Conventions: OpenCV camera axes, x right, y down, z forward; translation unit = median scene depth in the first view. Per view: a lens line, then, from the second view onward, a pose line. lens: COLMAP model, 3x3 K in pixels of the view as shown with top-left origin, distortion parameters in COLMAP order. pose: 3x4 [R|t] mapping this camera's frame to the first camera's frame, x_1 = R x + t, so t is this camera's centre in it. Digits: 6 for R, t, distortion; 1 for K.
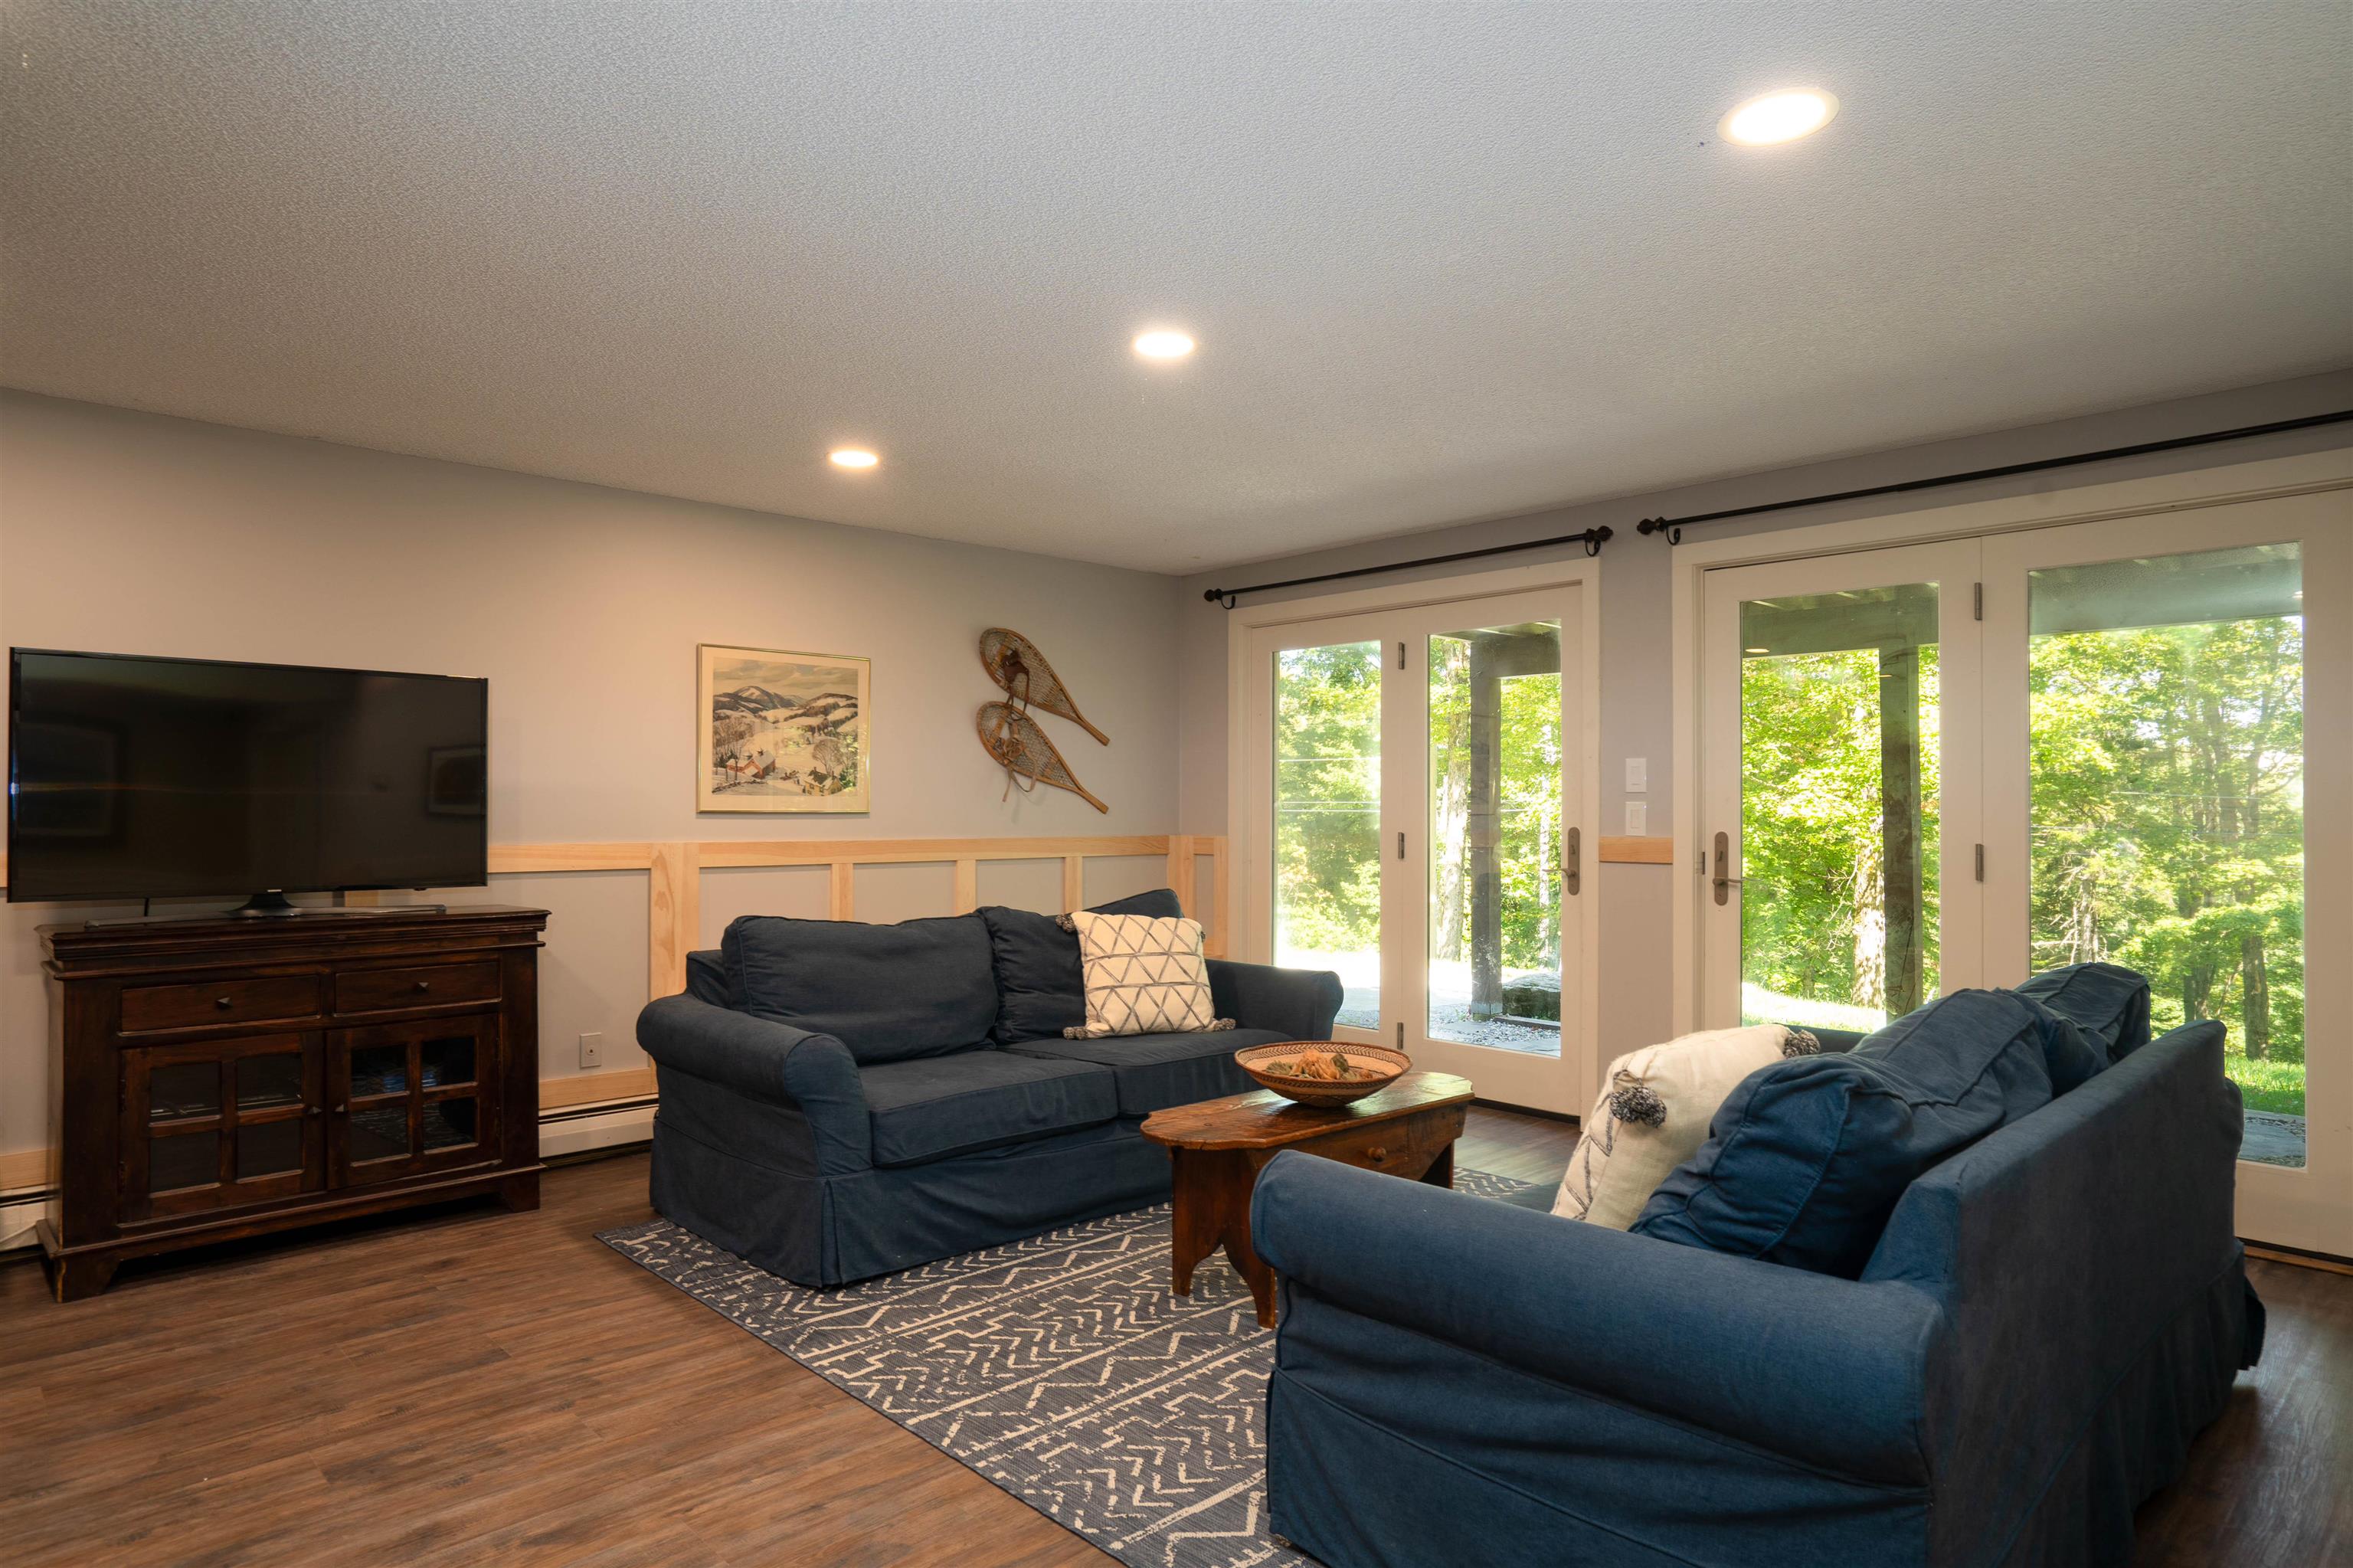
lens RADIAL K [[1344.4, 0, 1181.3], [0, 1344.4, 772.6], [0, 0, 1]] dist [-0.043076, 0.028006]
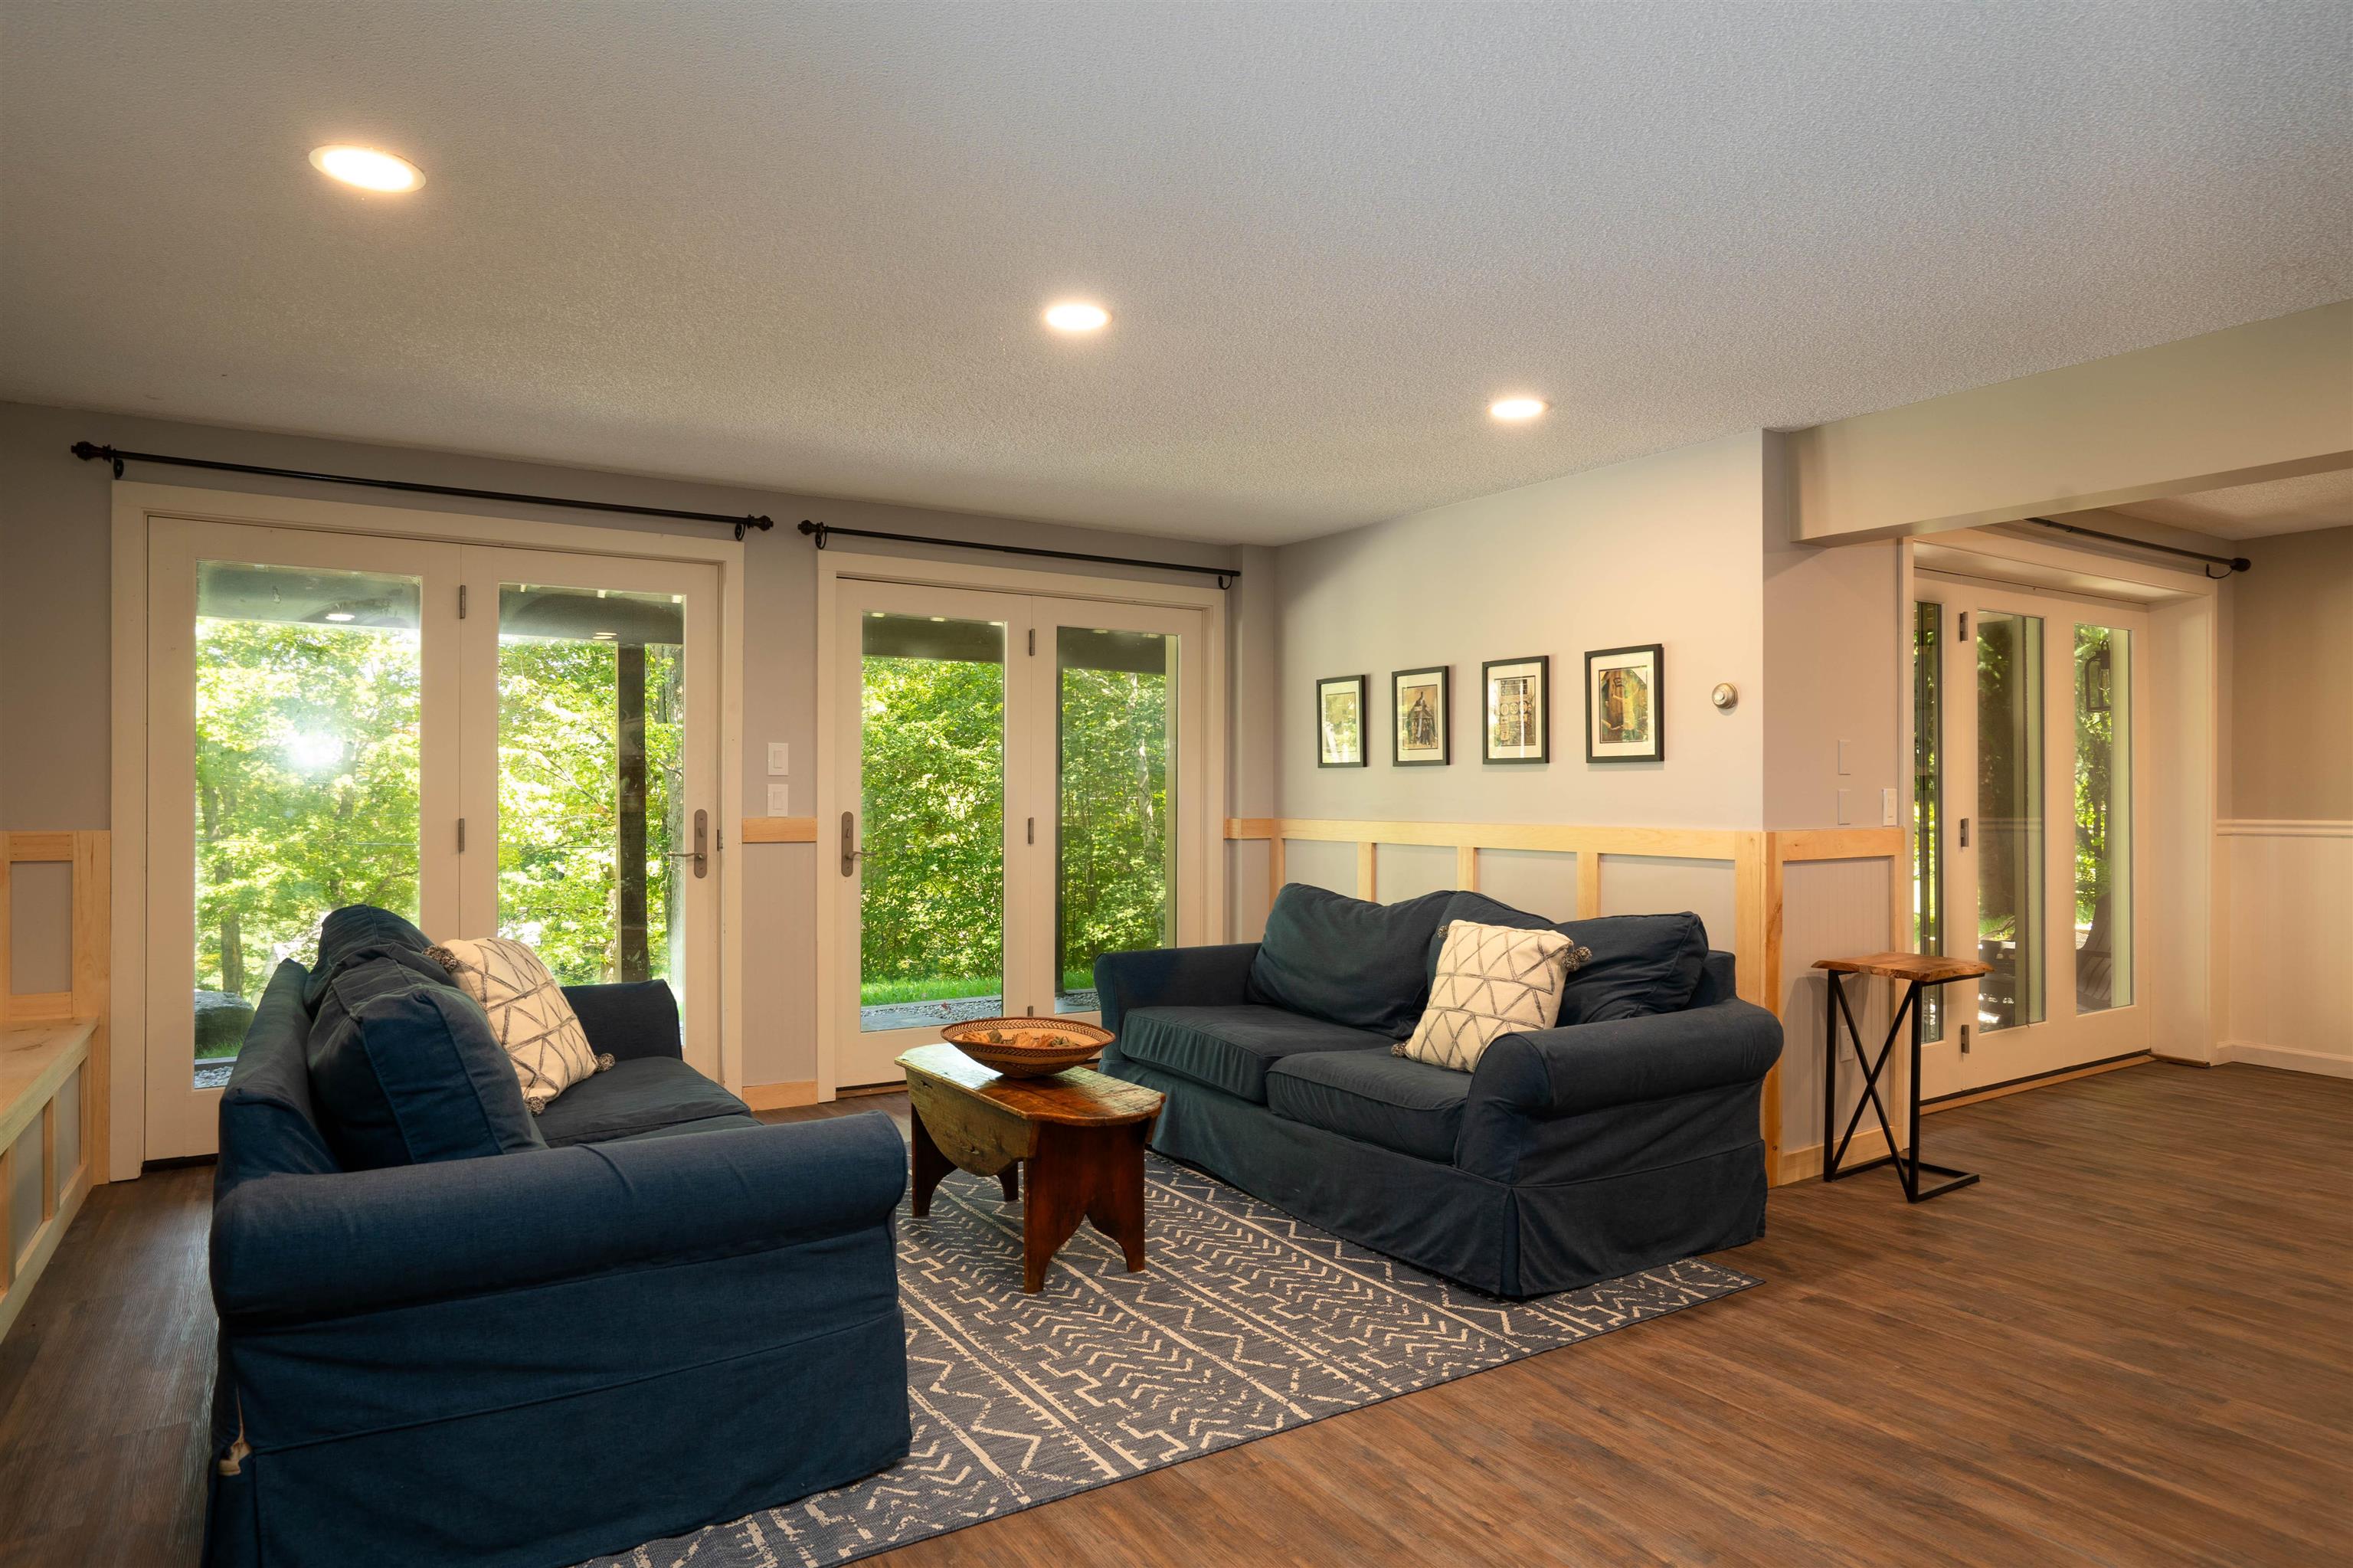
lens RADIAL K [[1344.4, 0, 1181.9], [0, 1344.4, 781.1], [0, 0, 1]] dist [-0.043076, 0.028006]
pose [[0.205852, 0.009302, 0.978539, -1.048898], [-0.030183, 0.999539, -0.003152, 0.021205], [-0.978118, -0.028886, 0.206038, 0.793837]]
